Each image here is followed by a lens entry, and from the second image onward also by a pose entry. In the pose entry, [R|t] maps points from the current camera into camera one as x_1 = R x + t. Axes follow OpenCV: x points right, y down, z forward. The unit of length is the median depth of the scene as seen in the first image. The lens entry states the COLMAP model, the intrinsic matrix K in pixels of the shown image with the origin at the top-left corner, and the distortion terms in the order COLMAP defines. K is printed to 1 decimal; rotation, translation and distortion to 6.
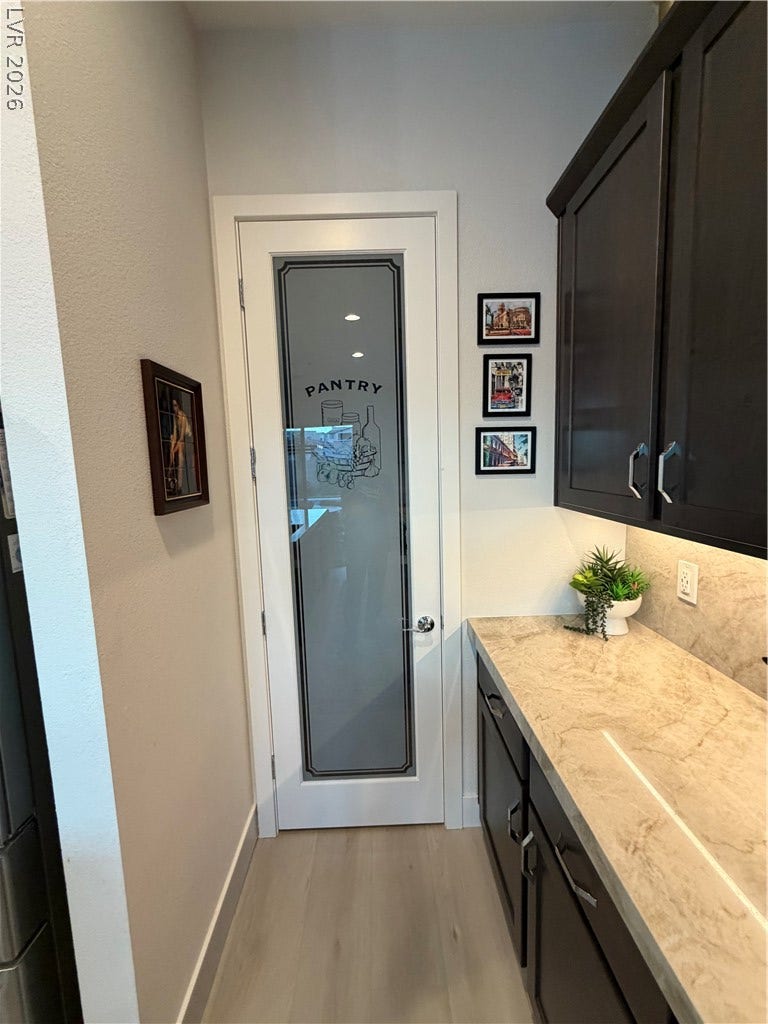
lens RADIAL K [[411.2, 0, 389.3], [0, 411.2, 512.0], [0, 0, 1]] dist [0.002824, 0.000124]
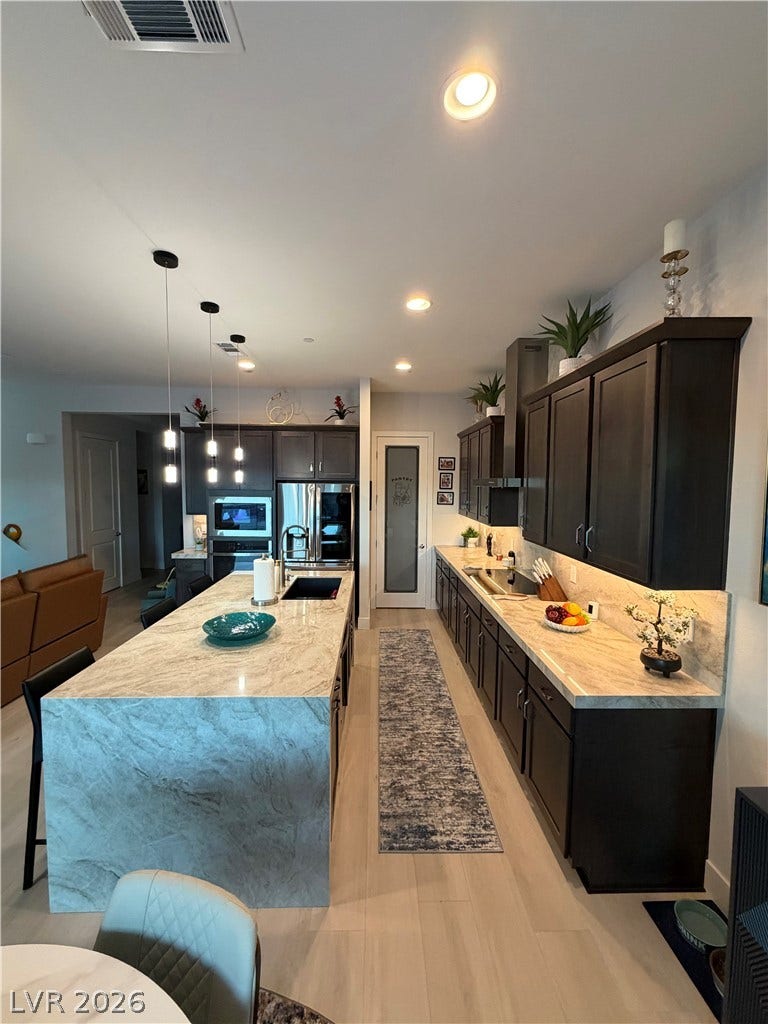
lens RADIAL K [[411.2, 0, 379.0], [0, 411.2, 508.1], [0, 0, 1]] dist [0.002824, 0.000124]
pose [[0.999284, 0.037285, -0.006495, -0.286677], [-0.037558, 0.998099, -0.048873, 0.143258], [0.004660, 0.049082, 0.998784, -2.698310]]
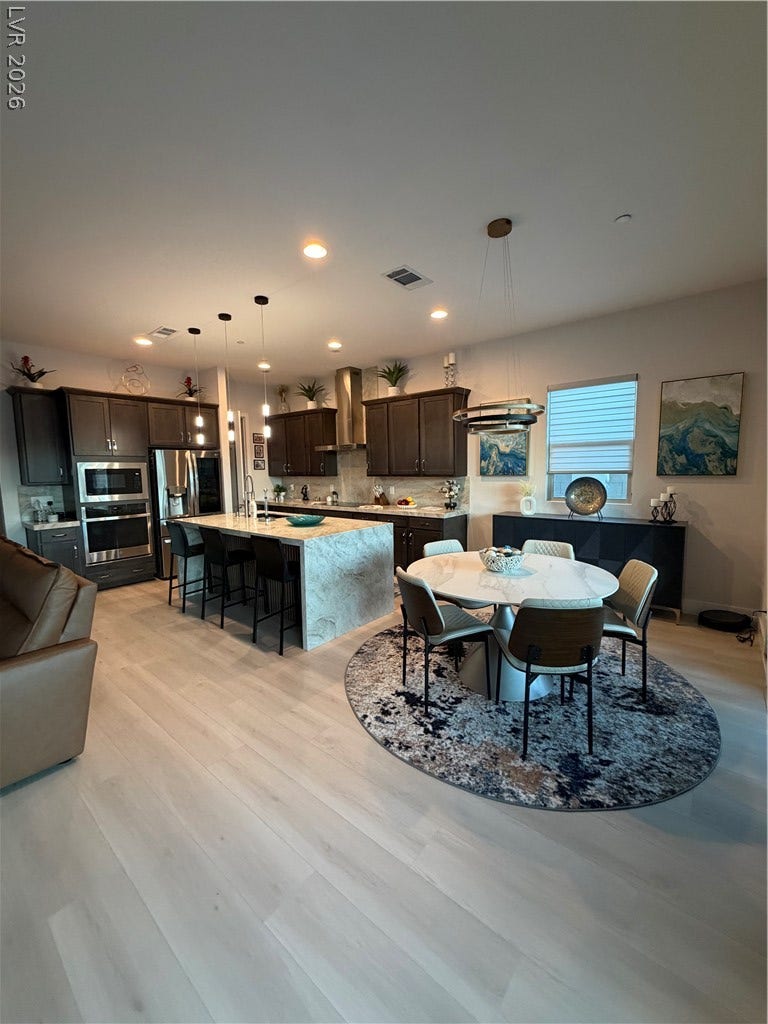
lens RADIAL K [[411.2, 0, 381.6], [0, 411.2, 509.8], [0, 0, 1]] dist [0.002824, 0.000124]
pose [[0.659972, -0.060618, 0.748841, -2.472827], [0.084532, 0.996402, 0.006157, 0.483920], [-0.746519, 0.059238, 0.662722, -3.322875]]
